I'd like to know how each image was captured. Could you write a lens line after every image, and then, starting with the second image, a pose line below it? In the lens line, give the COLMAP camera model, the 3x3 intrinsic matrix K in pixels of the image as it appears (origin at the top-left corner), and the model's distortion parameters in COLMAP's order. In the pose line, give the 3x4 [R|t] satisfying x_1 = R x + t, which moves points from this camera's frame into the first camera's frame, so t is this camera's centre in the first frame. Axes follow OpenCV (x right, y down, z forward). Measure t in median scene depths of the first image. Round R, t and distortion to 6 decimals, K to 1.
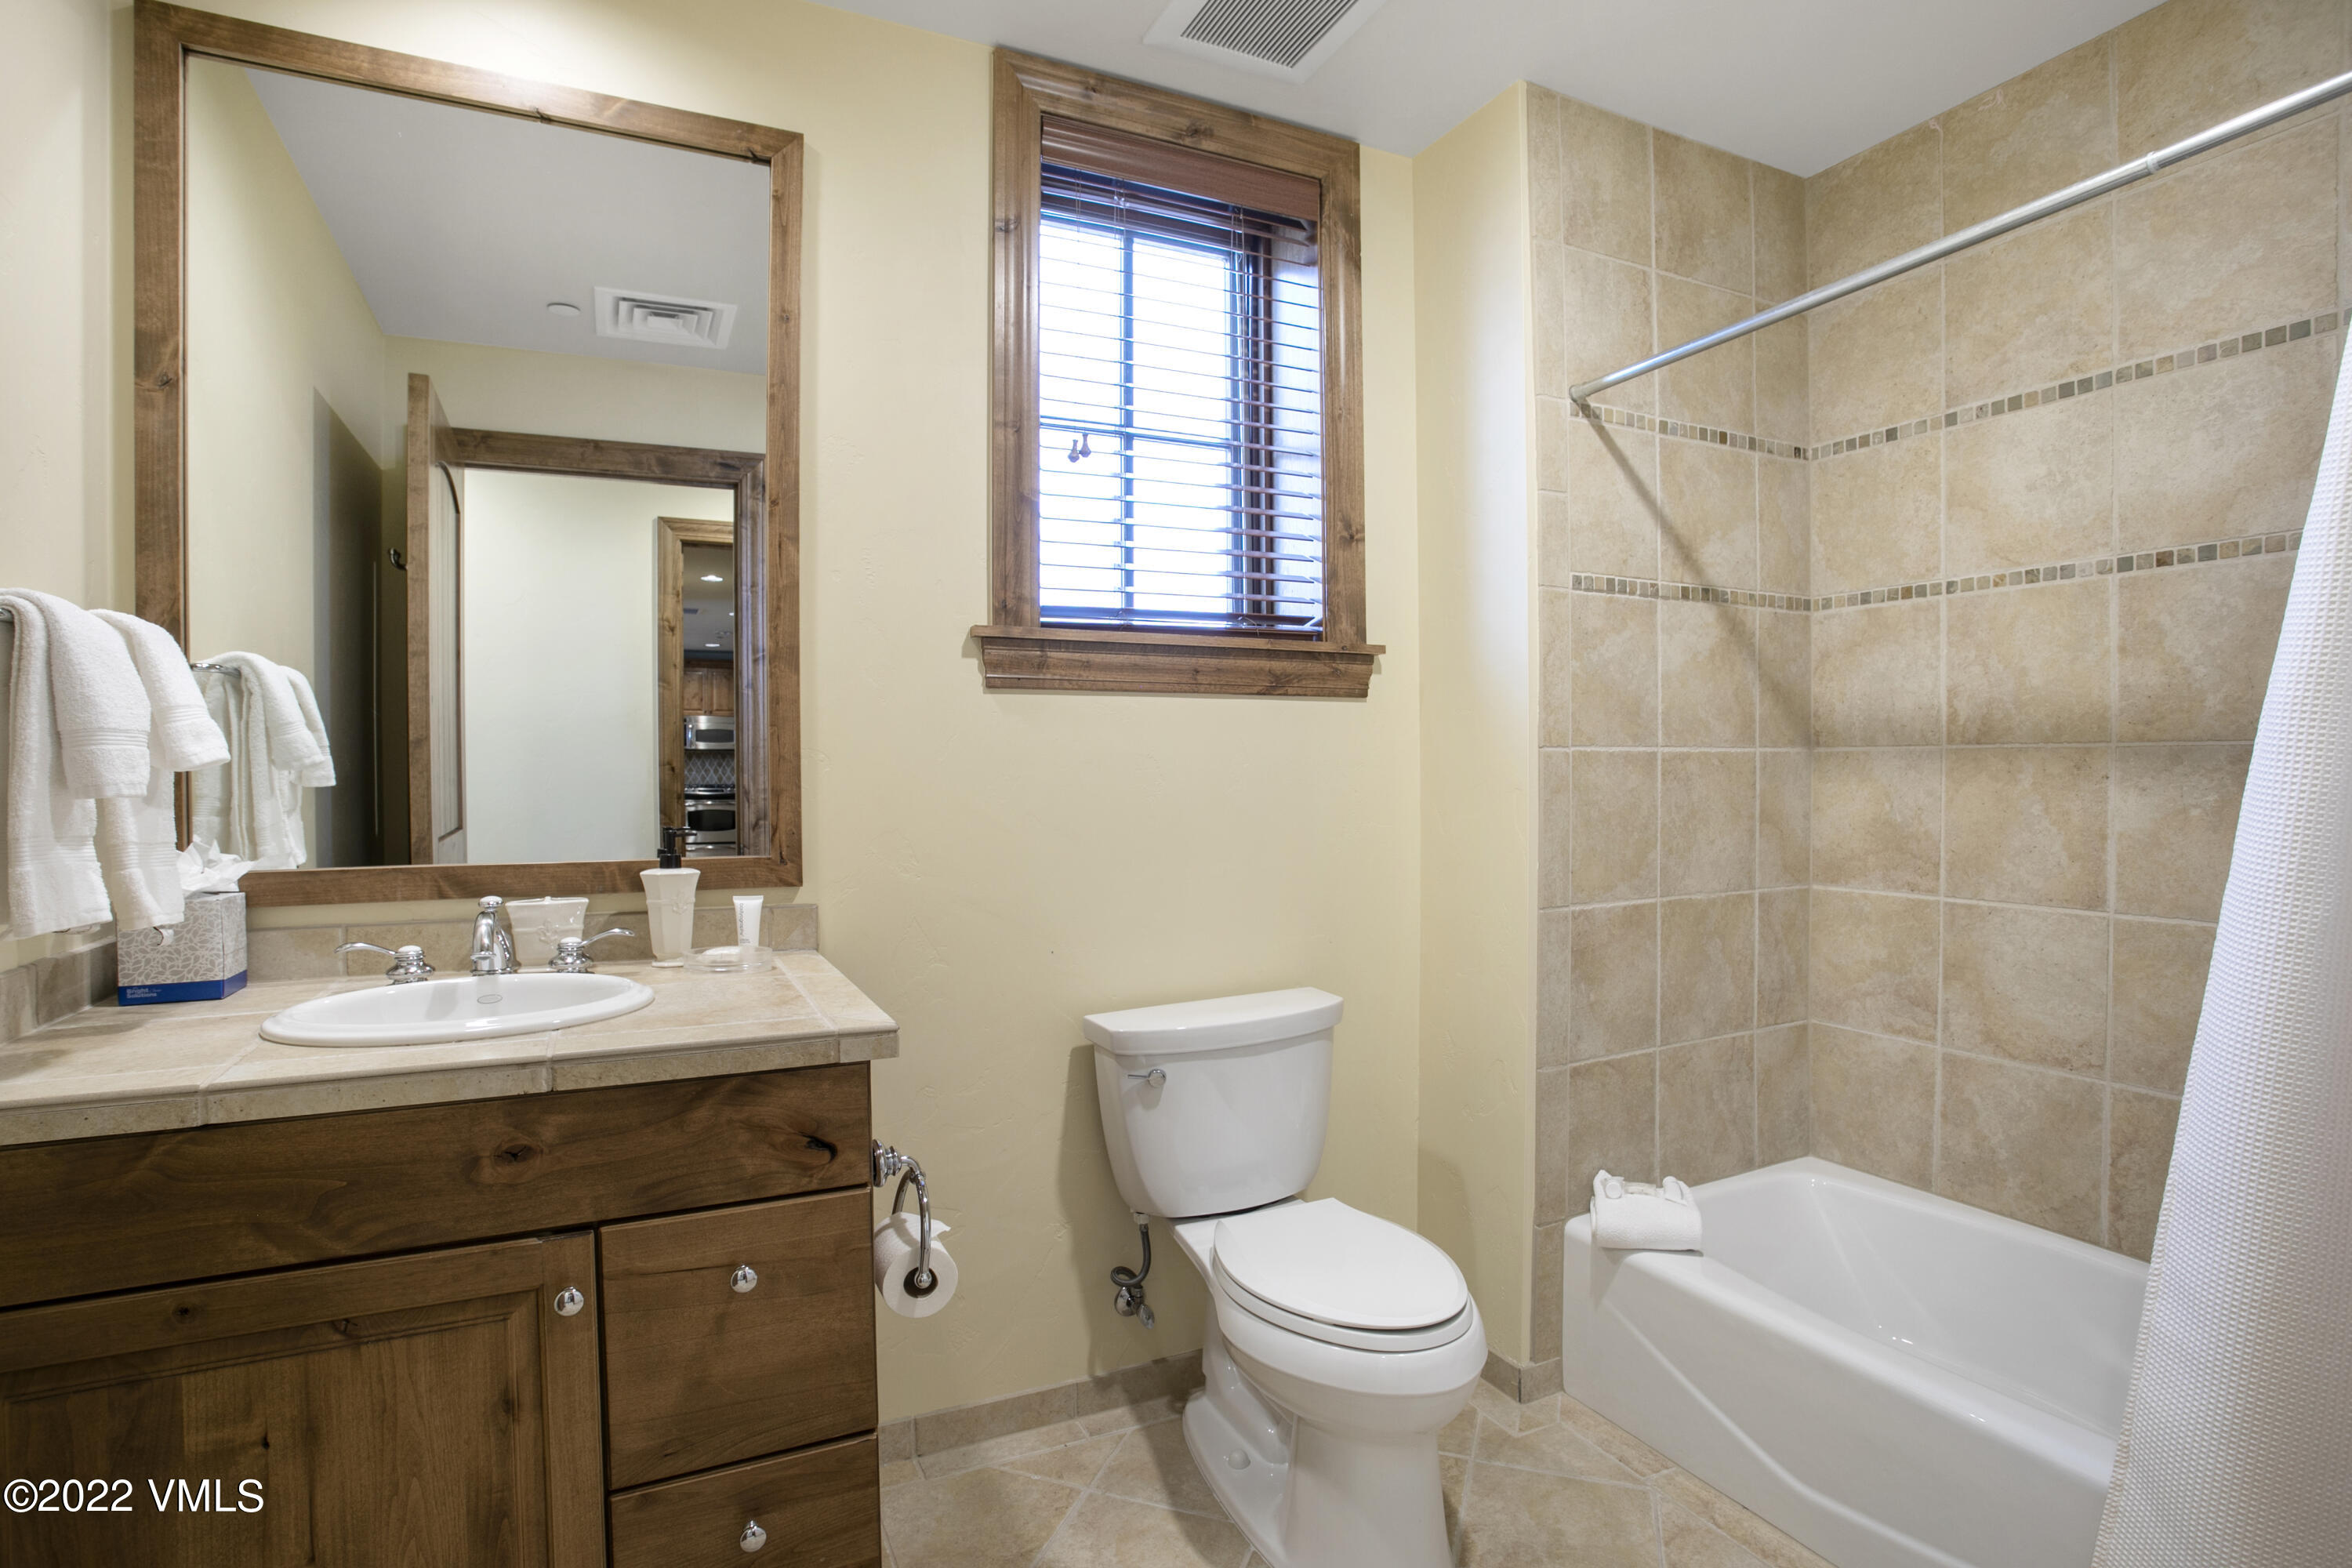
lens RADIAL K [[1228.2, 0, 1157.8], [0, 1228.2, 771.1], [0, 0, 1]] dist [-0.073046, 0.049185]
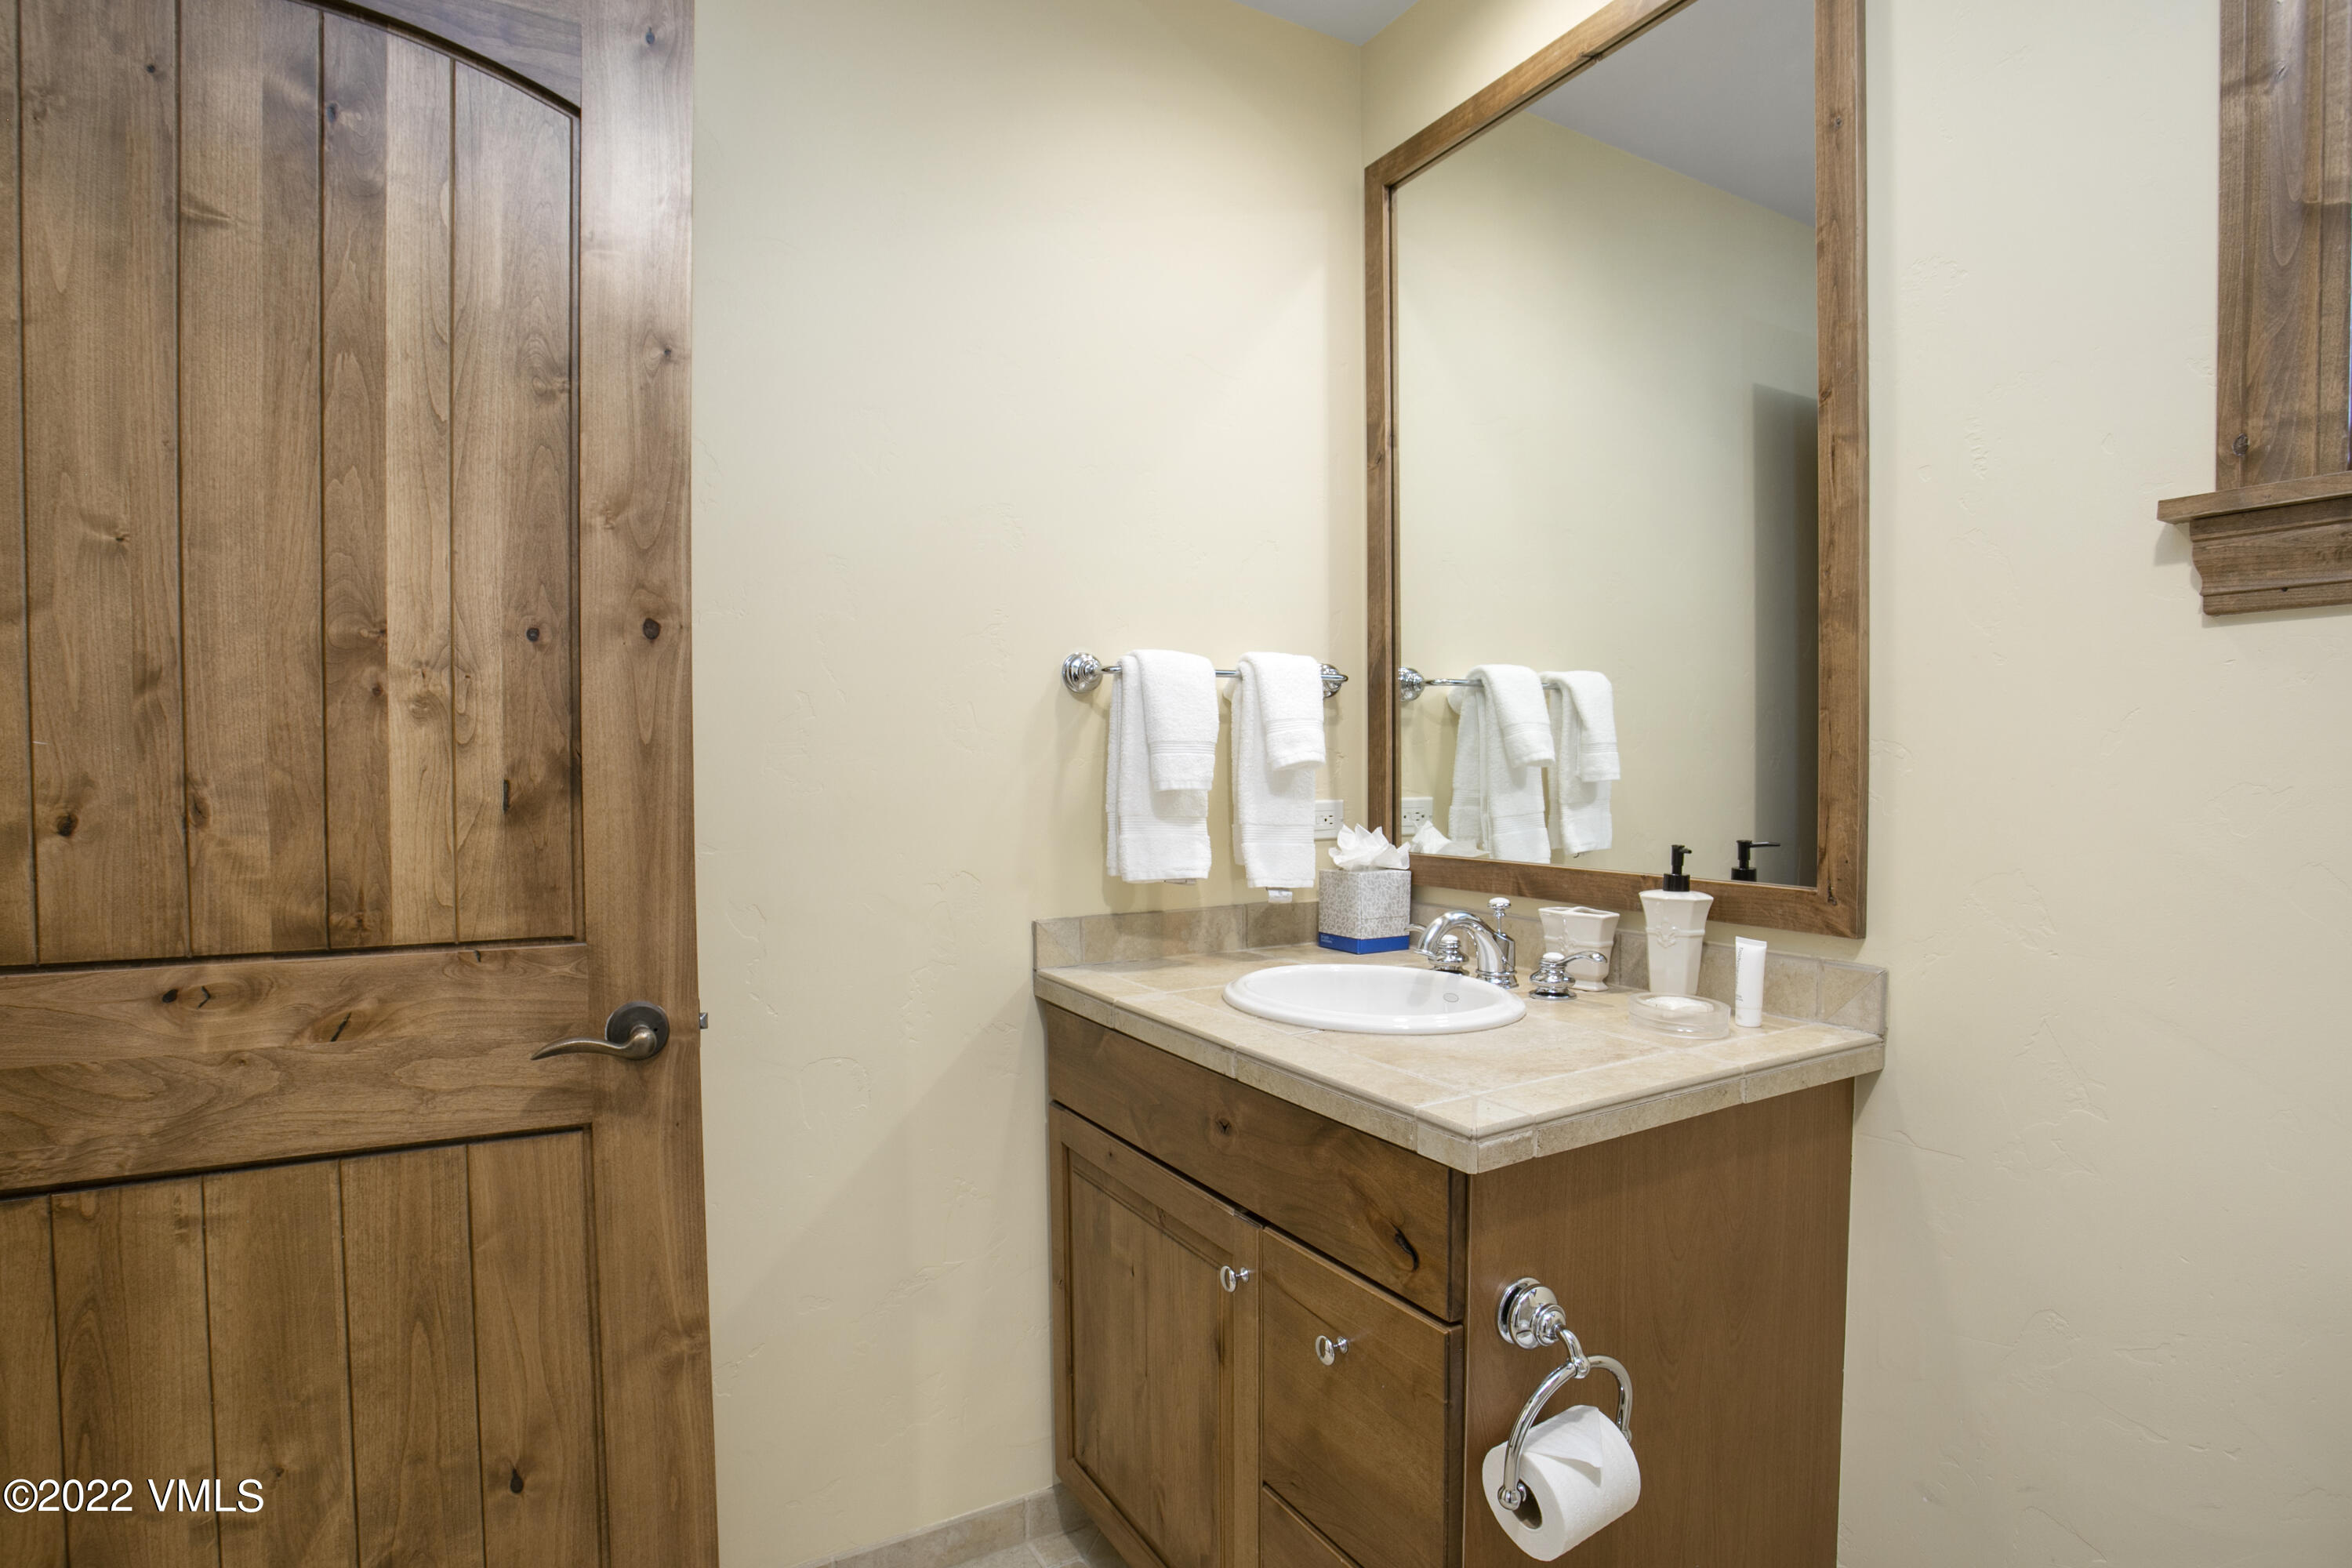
lens RADIAL K [[1228.2, 0, 1157.8], [0, 1228.2, 771.1], [0, 0, 1]] dist [-0.073046, 0.049185]
pose [[0.054651, 0.015343, -0.998388, 0.508602], [0.010076, 0.999823, 0.015917, -0.021534], [0.998455, -0.010929, 0.054487, 0.787261]]
